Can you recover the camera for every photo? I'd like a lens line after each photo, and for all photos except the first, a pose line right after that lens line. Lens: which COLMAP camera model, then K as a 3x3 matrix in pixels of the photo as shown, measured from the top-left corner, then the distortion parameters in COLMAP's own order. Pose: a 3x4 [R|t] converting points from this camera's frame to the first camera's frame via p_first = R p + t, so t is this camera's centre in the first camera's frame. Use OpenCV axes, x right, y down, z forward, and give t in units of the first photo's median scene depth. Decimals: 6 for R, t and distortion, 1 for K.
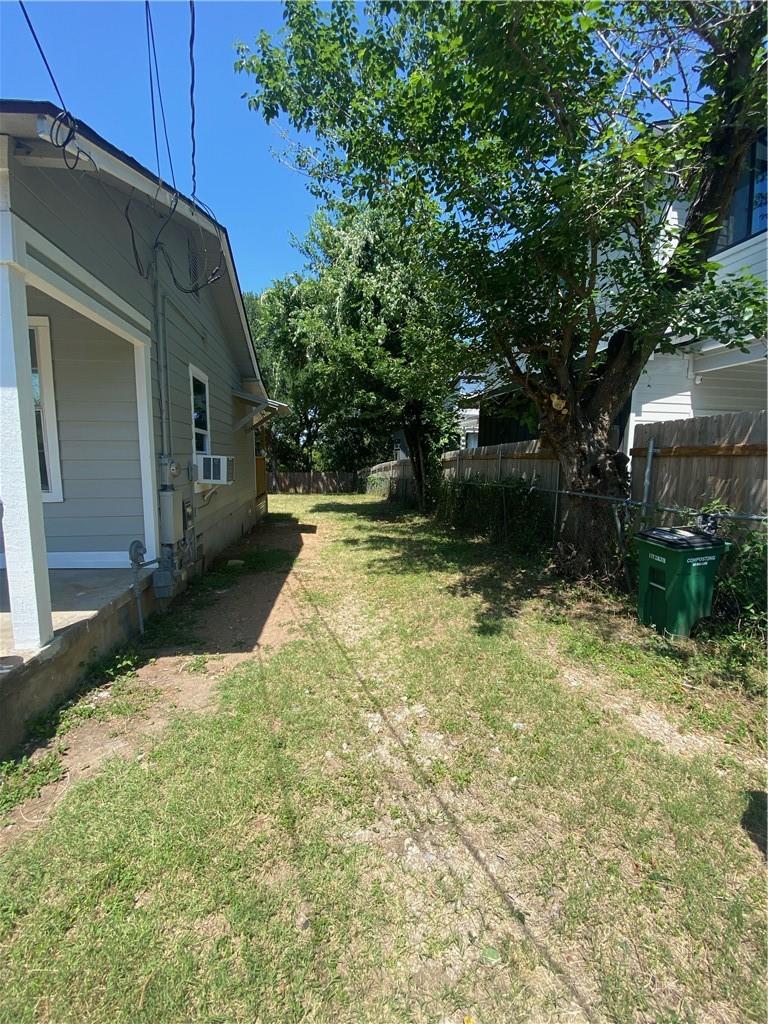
lens RADIAL K [[422.4, 0, 382.6], [0, 422.4, 512.2], [0, 0, 1]] dist [0.013793, -0.008287]
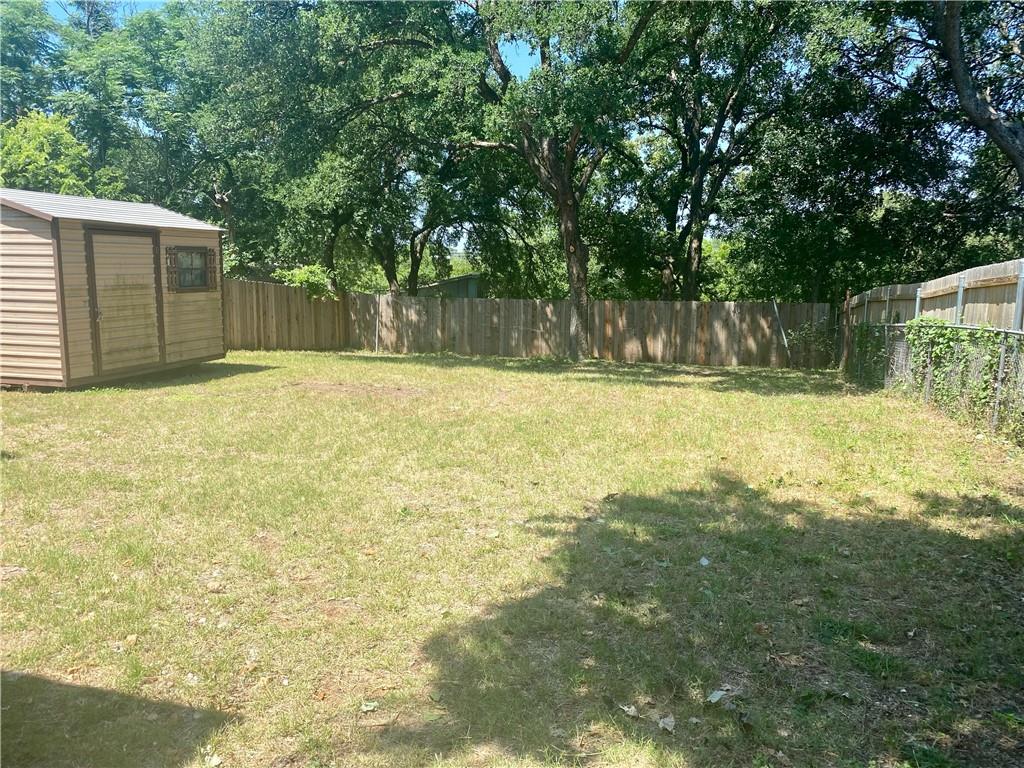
lens RADIAL K [[775.4, 0, 511.5], [0, 775.4, 387.3], [0, 0, 1]] dist [0.026287, 0.002451]
pose [[0.917645, 0.069099, -0.391348, -0.053808], [-0.062284, 0.997605, 0.030099, -0.031413], [0.392490, -0.003245, 0.919750, 0.345035]]
